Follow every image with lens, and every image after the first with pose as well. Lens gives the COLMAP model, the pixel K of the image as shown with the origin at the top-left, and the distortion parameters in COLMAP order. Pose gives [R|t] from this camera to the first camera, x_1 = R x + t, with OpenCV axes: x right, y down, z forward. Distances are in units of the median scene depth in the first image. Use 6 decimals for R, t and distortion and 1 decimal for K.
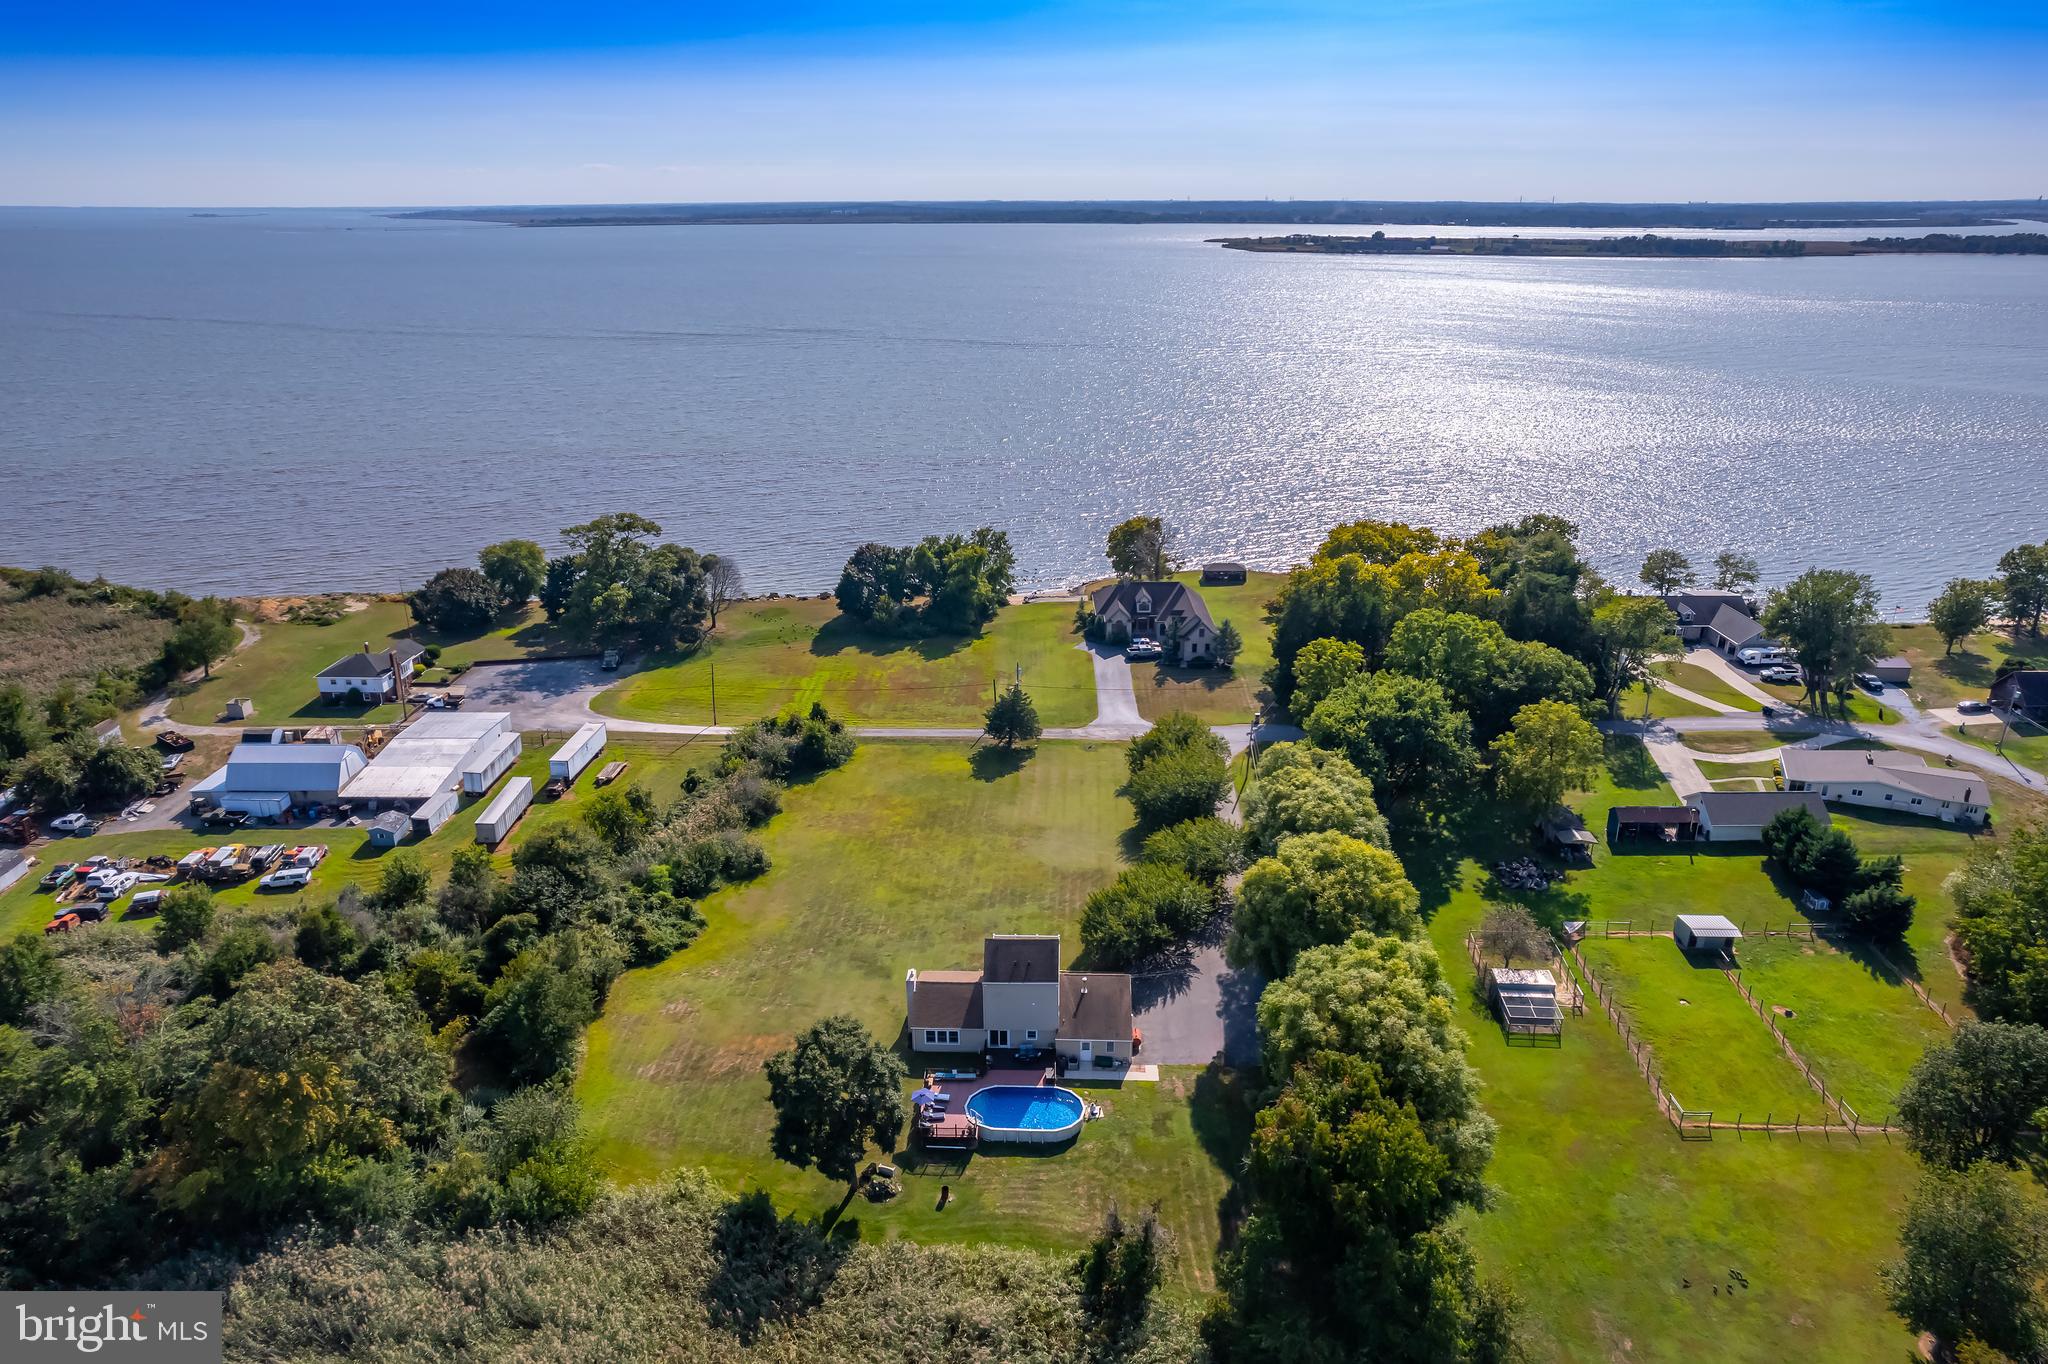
lens RADIAL K [[1307.9, 0, 1014.1], [0, 1307.9, 689.1], [0, 0, 1]] dist [-0.074717, 0.079412]
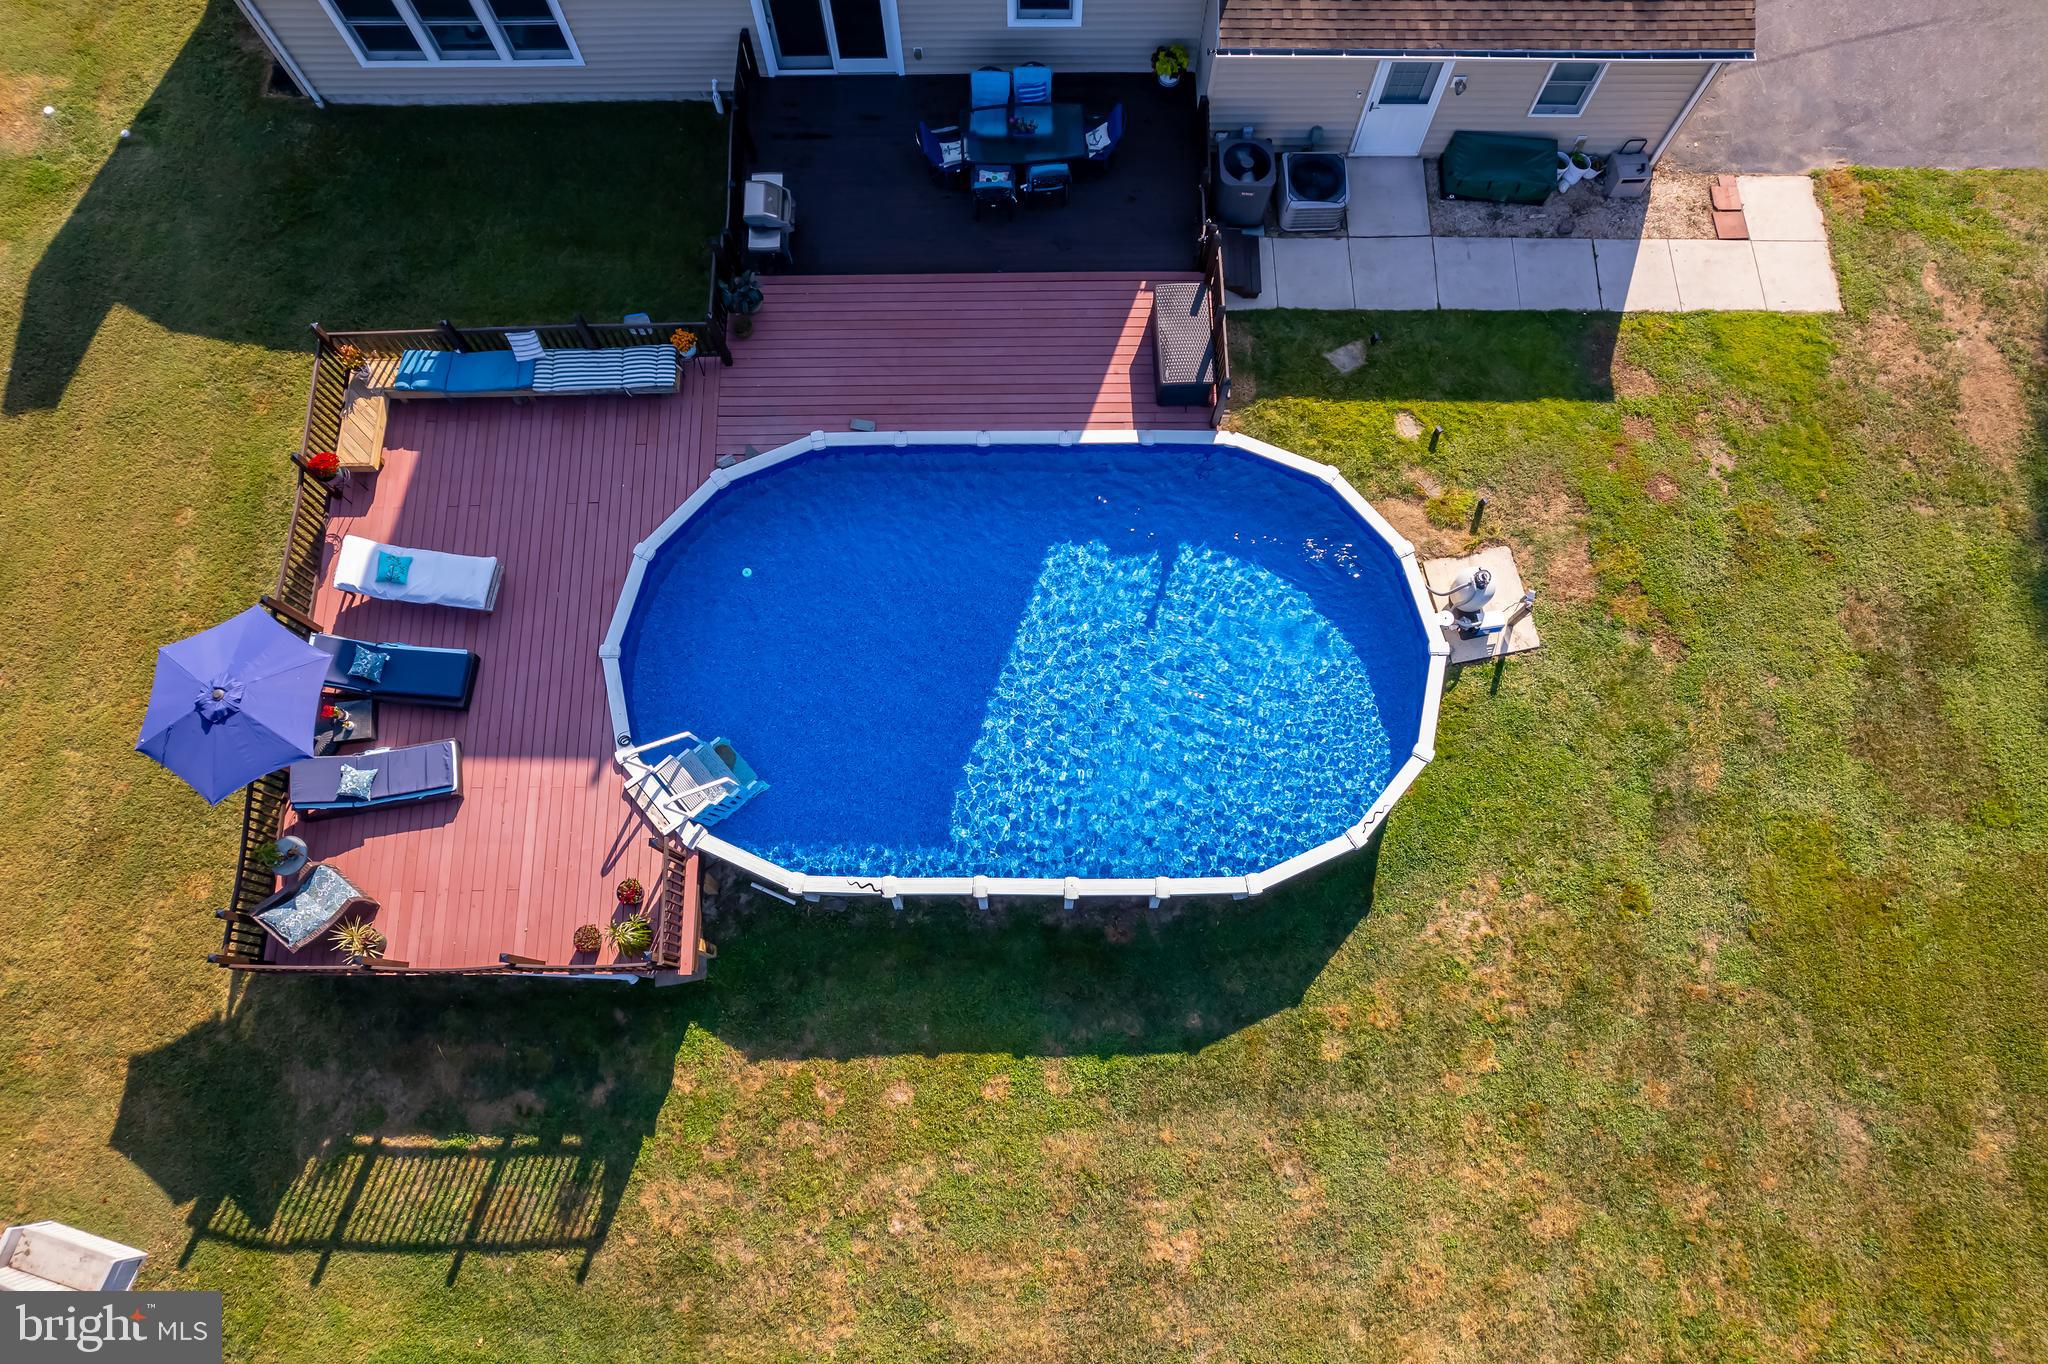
lens RADIAL K [[1383.4, 0, 1044.2], [0, 1383.4, 673.3], [0, 0, 1]] dist [-0.058776, 0.089482]
pose [[0.998668, -0.042482, 0.029287, 0.006099], [0.003172, 0.617060, 0.786910, 0.206702], [-0.051501, -0.785769, 0.616373, 0.916713]]
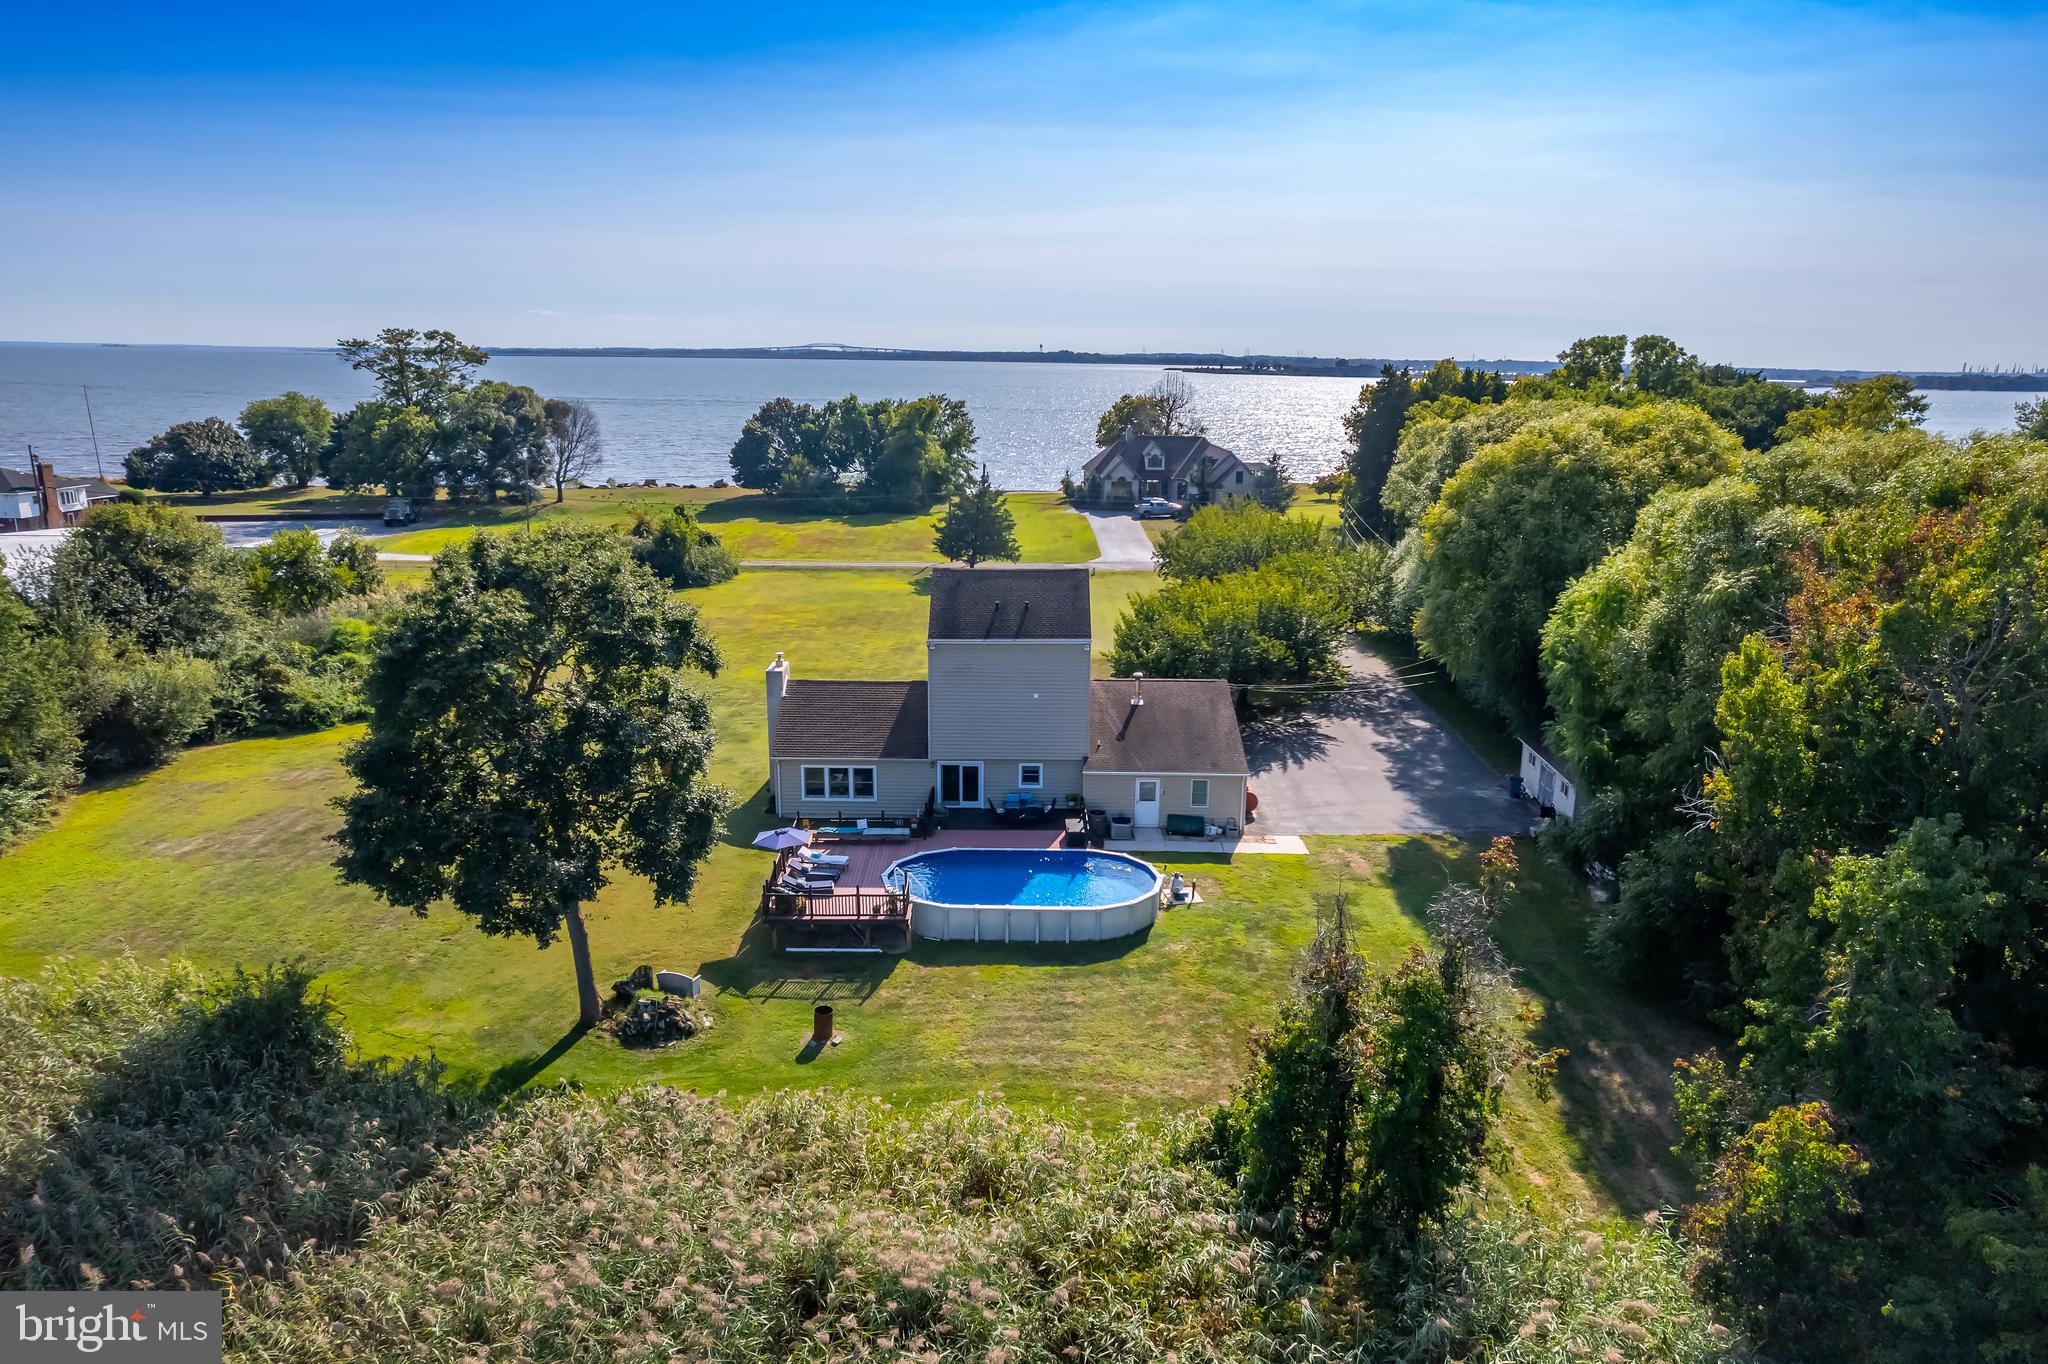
lens RADIAL K [[1383.4, 0, 1044.2], [0, 1383.4, 673.3], [0, 0, 1]] dist [-0.058776, 0.089482]
pose [[0.998210, 0.013180, 0.058334, -0.012293], [-0.006147, 0.992859, -0.119137, 0.313865], [-0.059487, 0.118565, 0.991163, 0.544261]]
